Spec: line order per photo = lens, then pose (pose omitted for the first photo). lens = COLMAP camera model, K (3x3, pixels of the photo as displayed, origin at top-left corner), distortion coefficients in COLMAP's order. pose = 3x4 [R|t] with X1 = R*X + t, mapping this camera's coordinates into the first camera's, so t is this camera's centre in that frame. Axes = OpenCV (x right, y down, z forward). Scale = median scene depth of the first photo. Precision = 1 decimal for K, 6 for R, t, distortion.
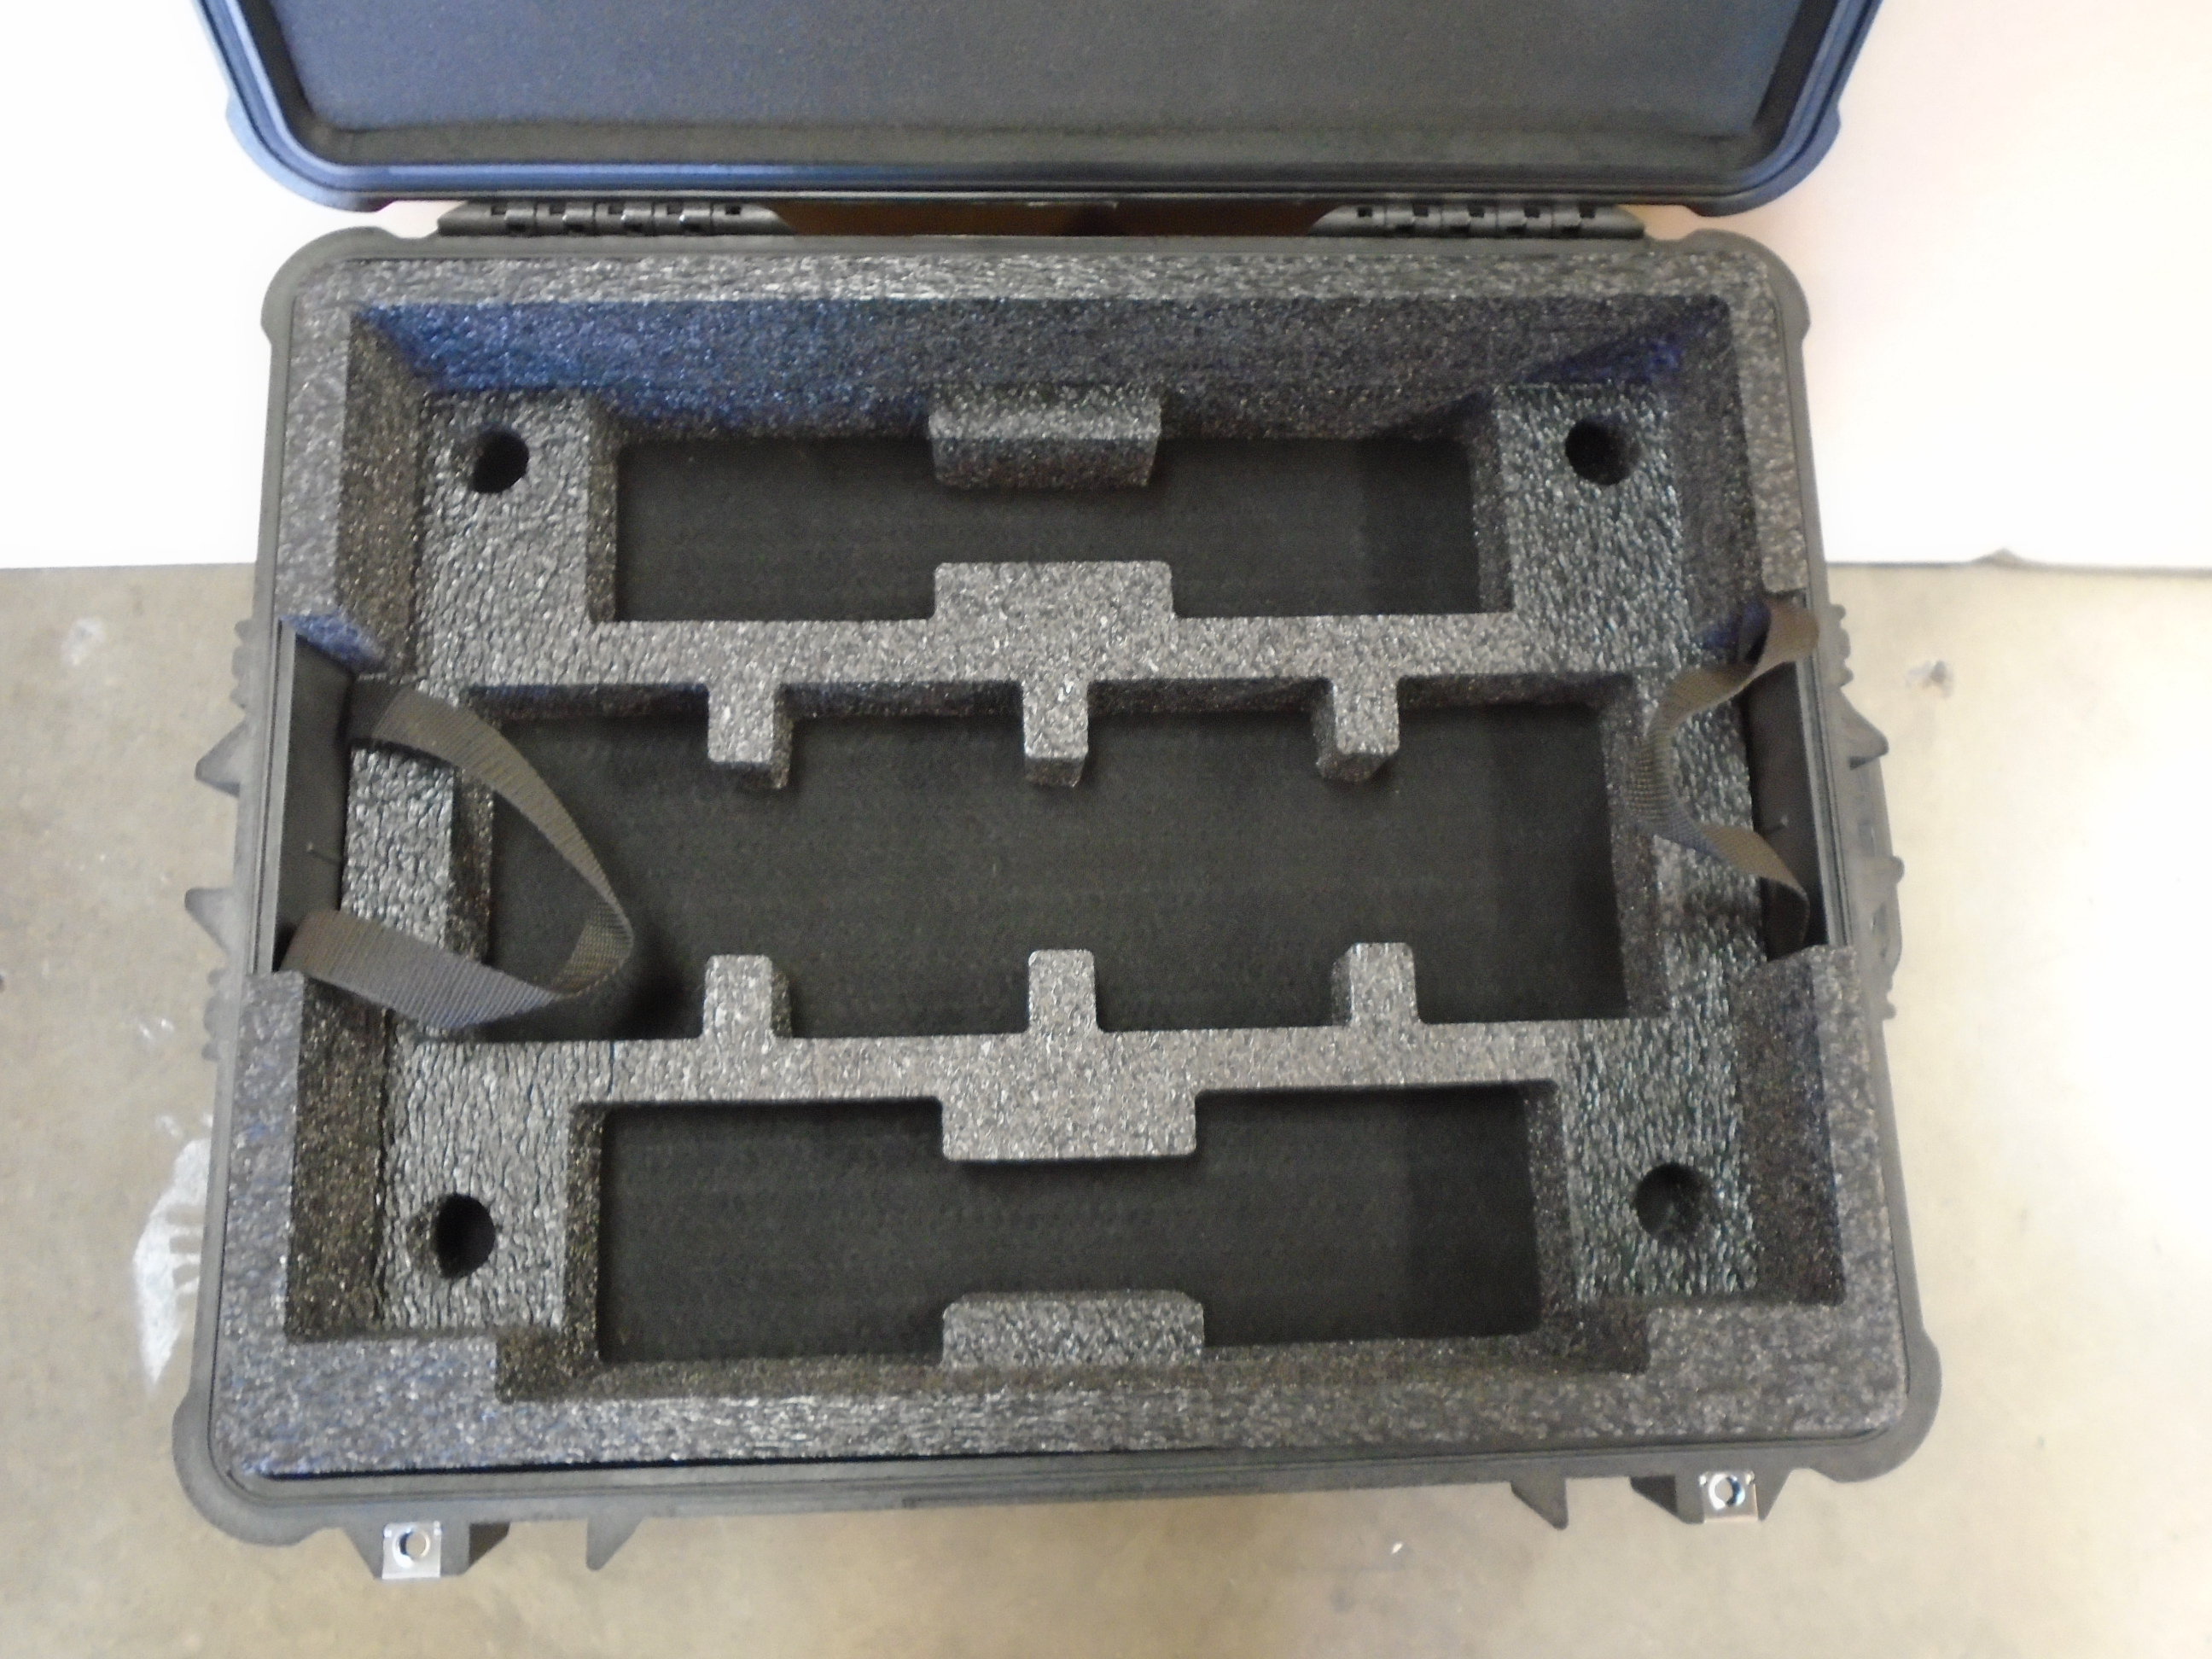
lens RADIAL K [[1704.5, 0, 1096.6], [0, 1704.5, 824.0], [0, 0, 1]] dist [-0.008793, -0.002315]
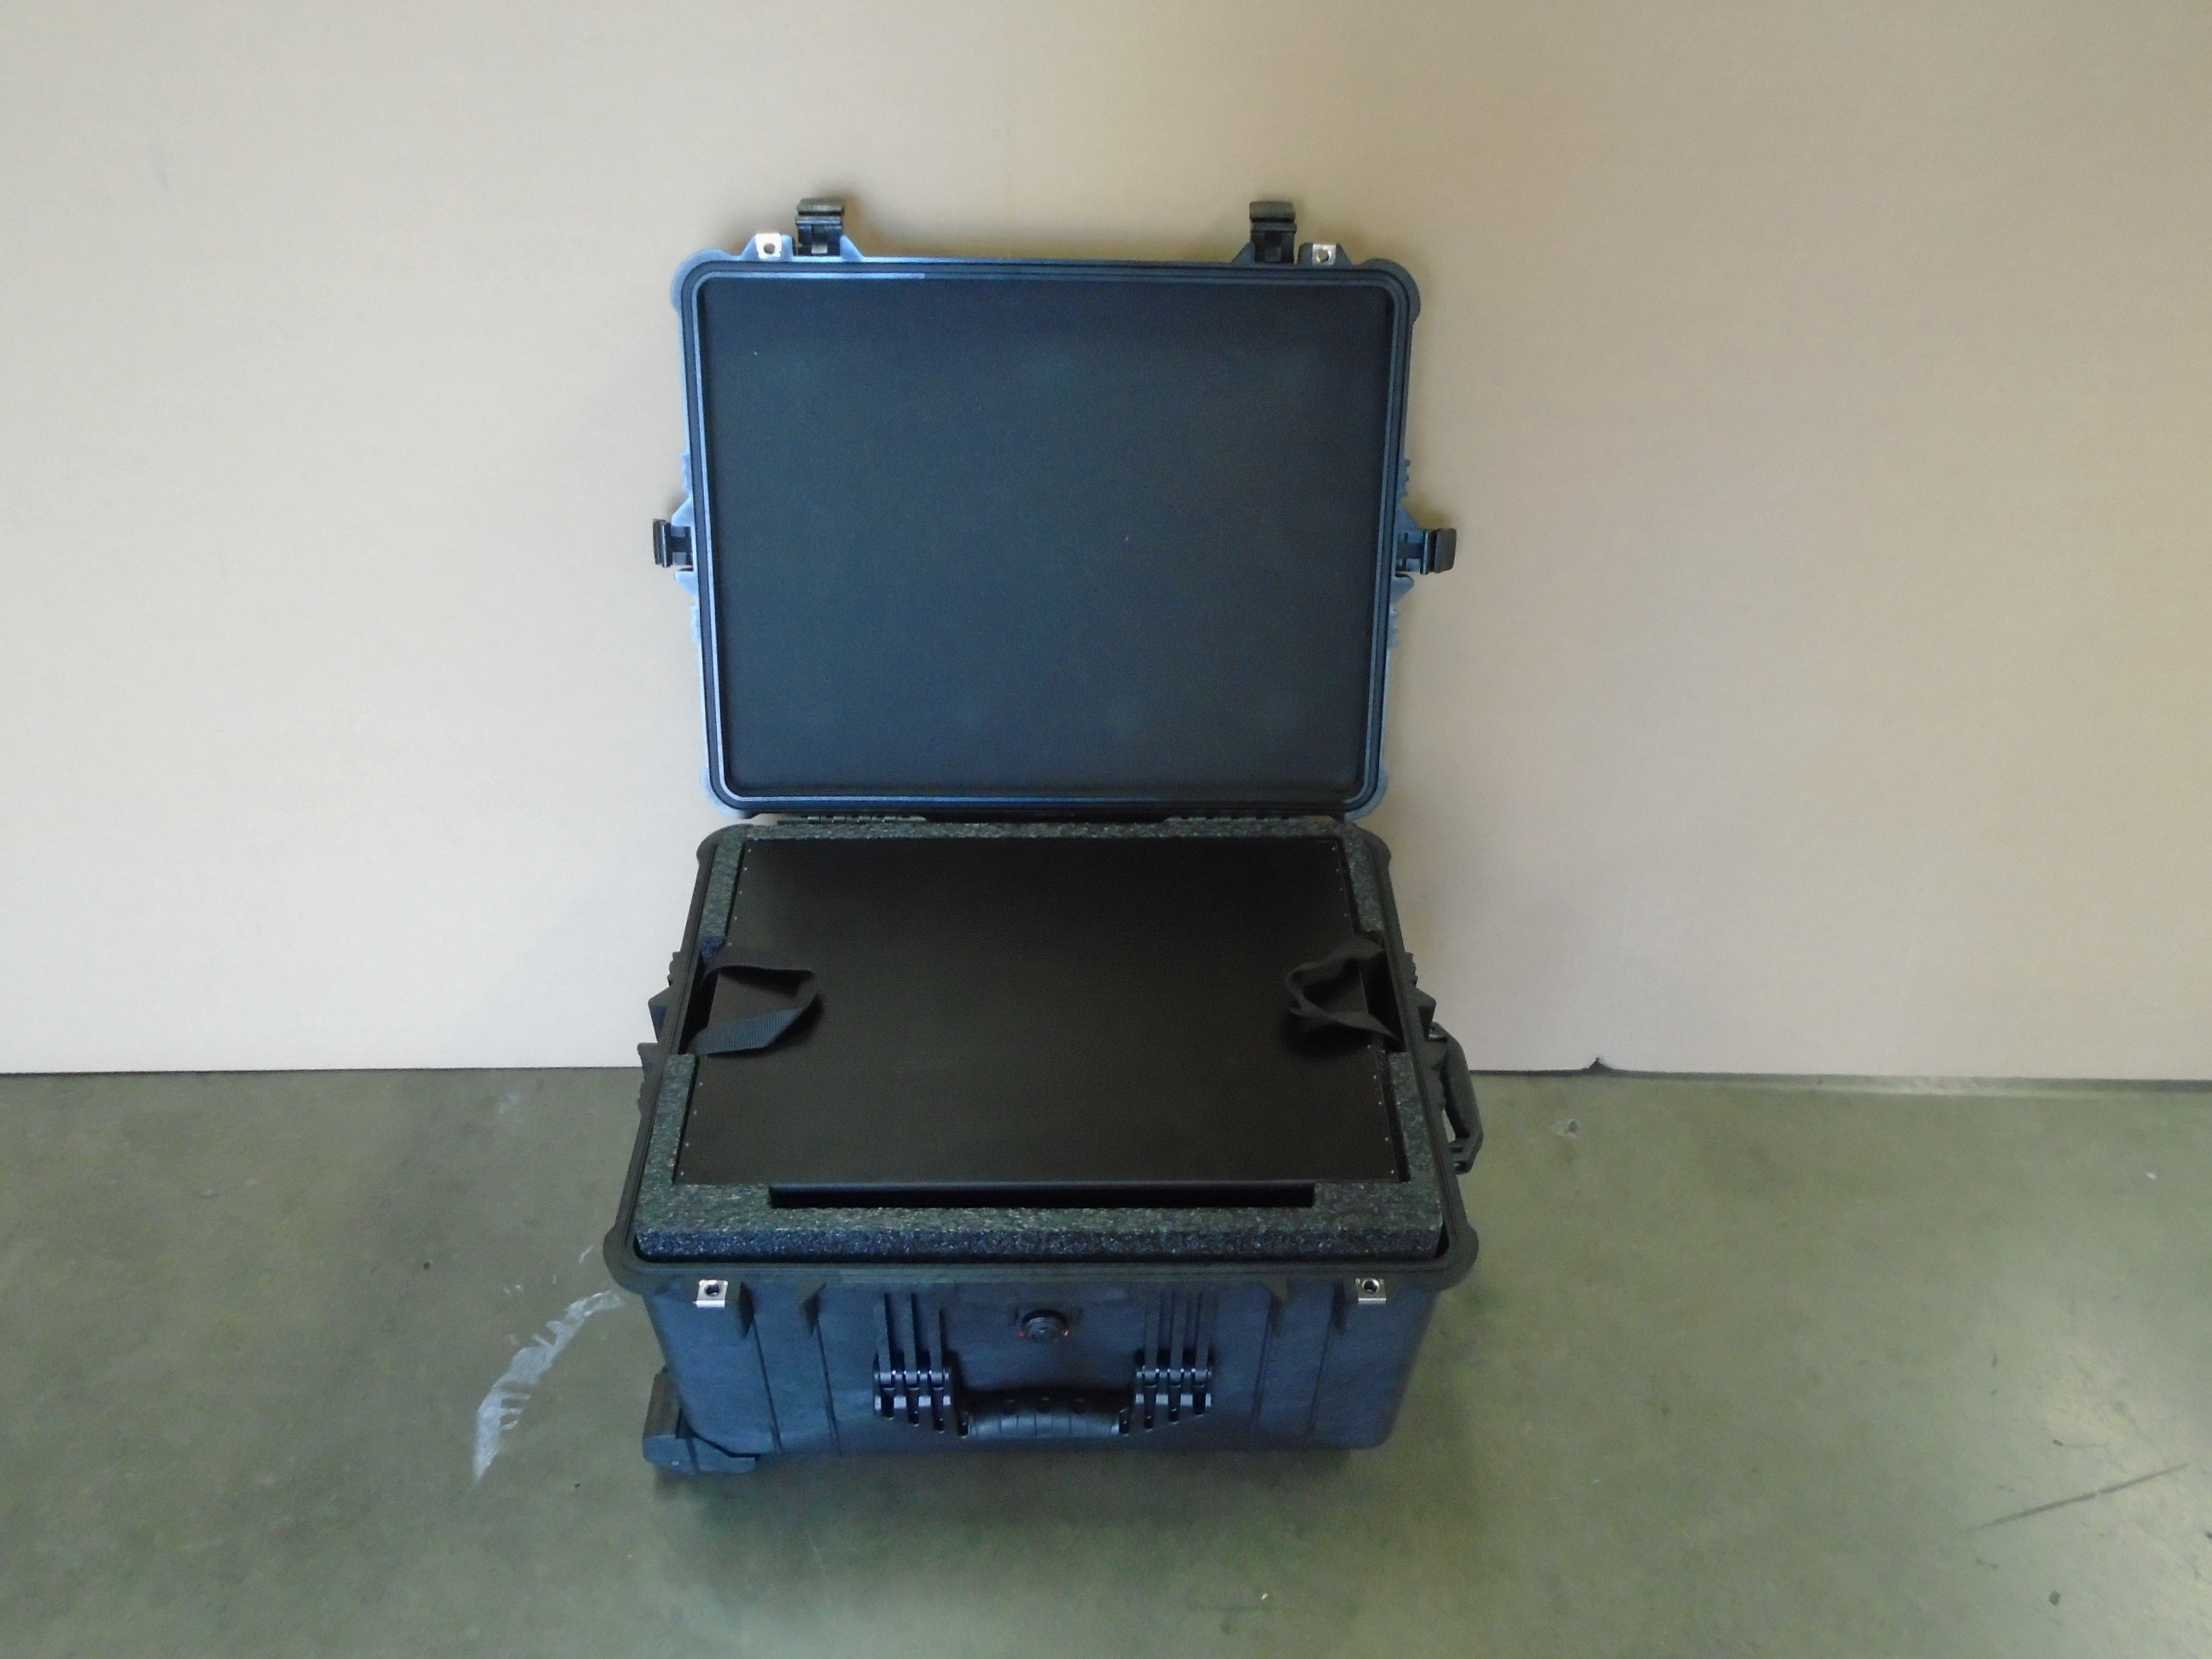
lens RADIAL K [[1704.5, 0, 1096.6], [0, 1704.5, 824.0], [0, 0, 1]] dist [-0.008793, -0.002315]
pose [[0.999568, -0.015910, -0.024708, 0.096819], [-0.002397, 0.793836, -0.608128, 1.026075], [0.029290, 0.607924, 0.793455, -0.793358]]
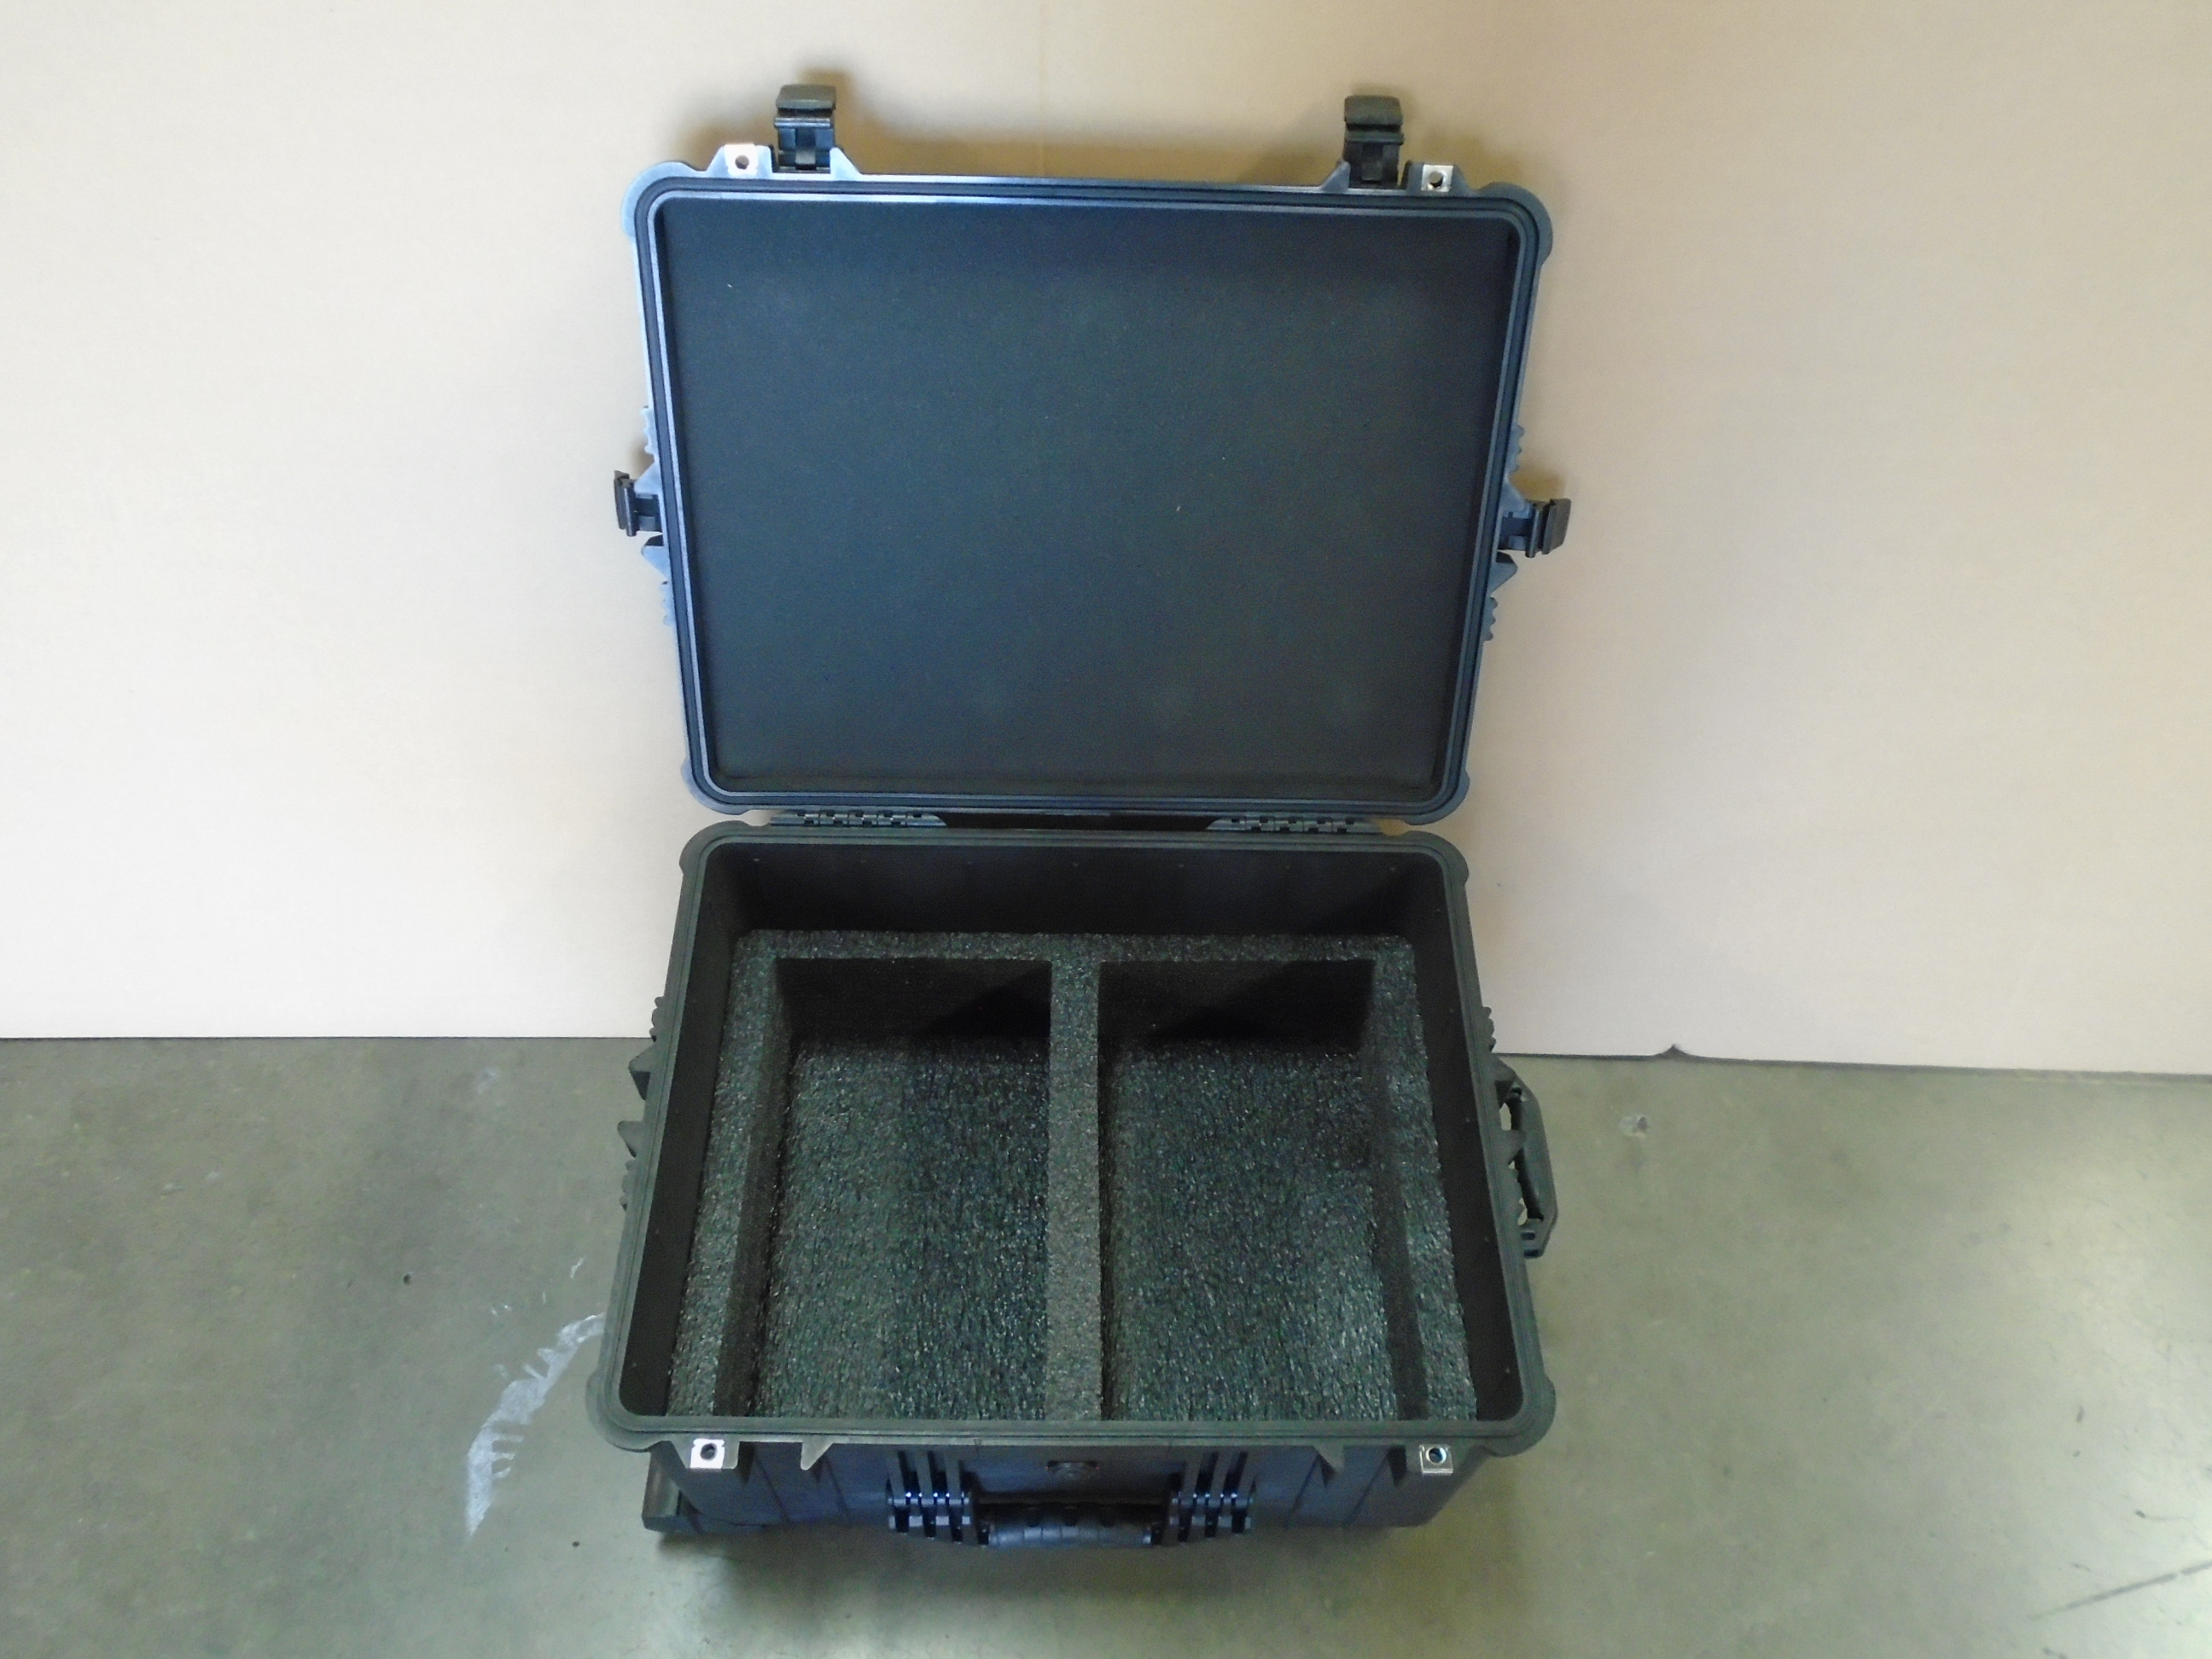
lens RADIAL K [[1704.5, 0, 1096.6], [0, 1704.5, 824.0], [0, 0, 1]] dist [-0.008793, -0.002315]
pose [[0.999485, 0.006404, -0.031457, 0.059270], [-0.019271, 0.903396, -0.428375, 0.498343], [0.025675, 0.428760, 0.903053, -0.793507]]
